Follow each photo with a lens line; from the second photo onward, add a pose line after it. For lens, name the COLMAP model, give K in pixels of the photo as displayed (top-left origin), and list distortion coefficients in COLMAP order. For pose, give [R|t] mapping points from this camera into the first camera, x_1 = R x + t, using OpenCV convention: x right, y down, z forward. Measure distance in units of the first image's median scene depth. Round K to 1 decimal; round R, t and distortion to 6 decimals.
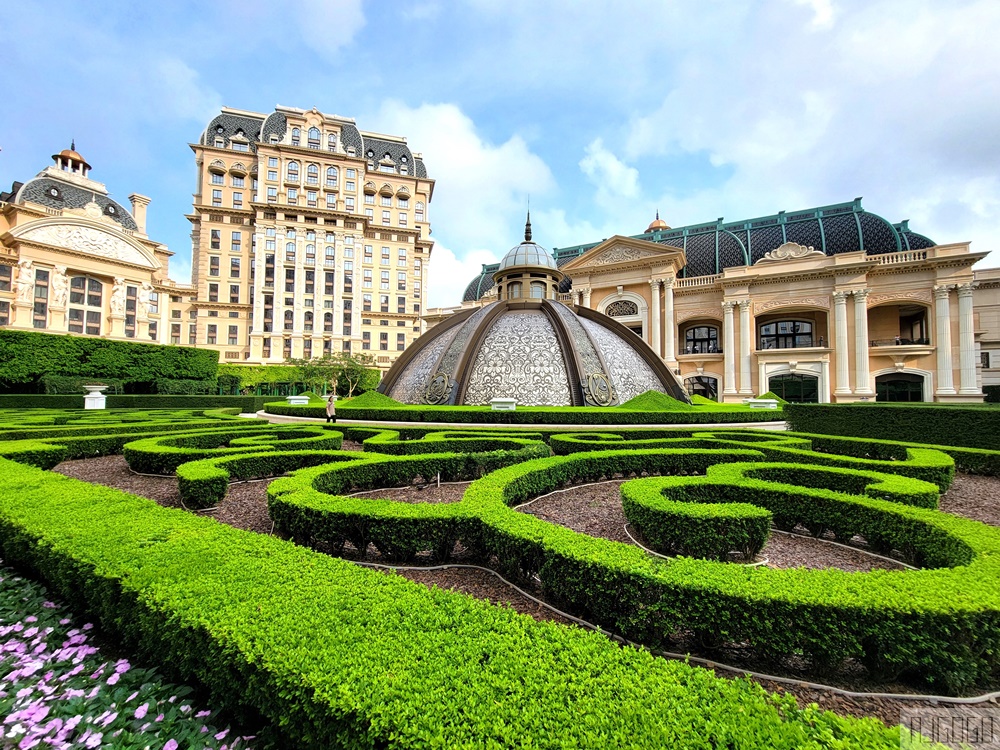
lens RADIAL K [[411.1, 0, 499.9], [0, 411.1, 379.5], [0, 0, 1]] dist [-0.001193, -0.000317]
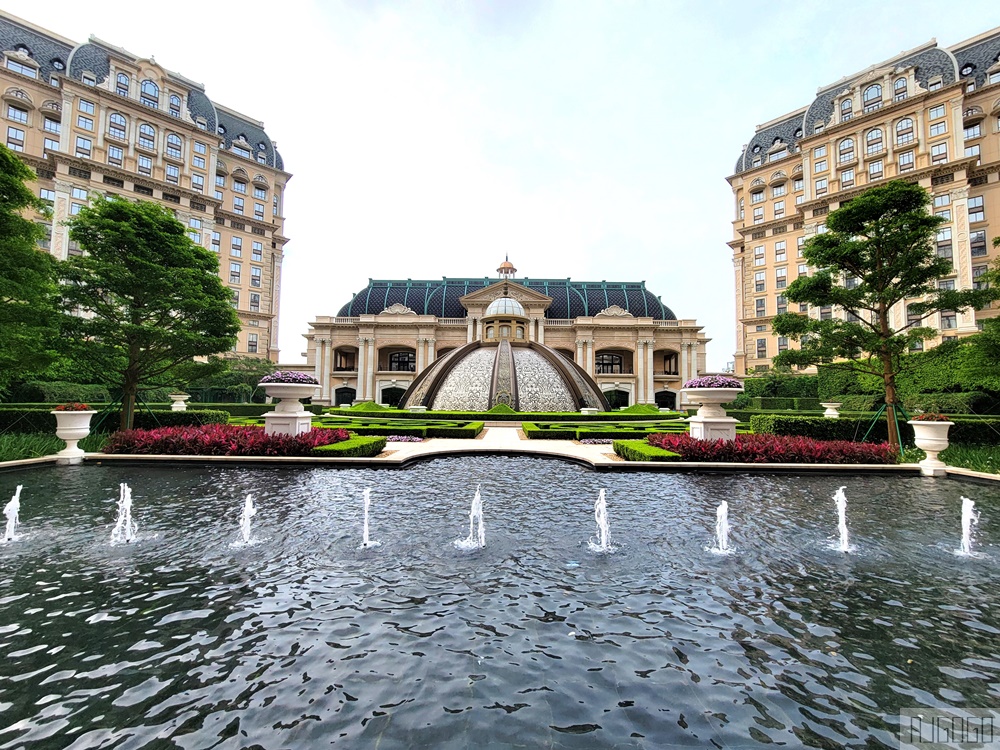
lens RADIAL K [[409.2, 0, 502.3], [0, 409.2, 382.3], [0, 0, 1]] dist [0.000101, -0.000756]
pose [[0.876471, 0.028290, 0.480622, -0.346278], [-0.025240, 0.999599, -0.012809, -0.011002], [-0.480792, -0.000904, 0.876834, -0.128126]]
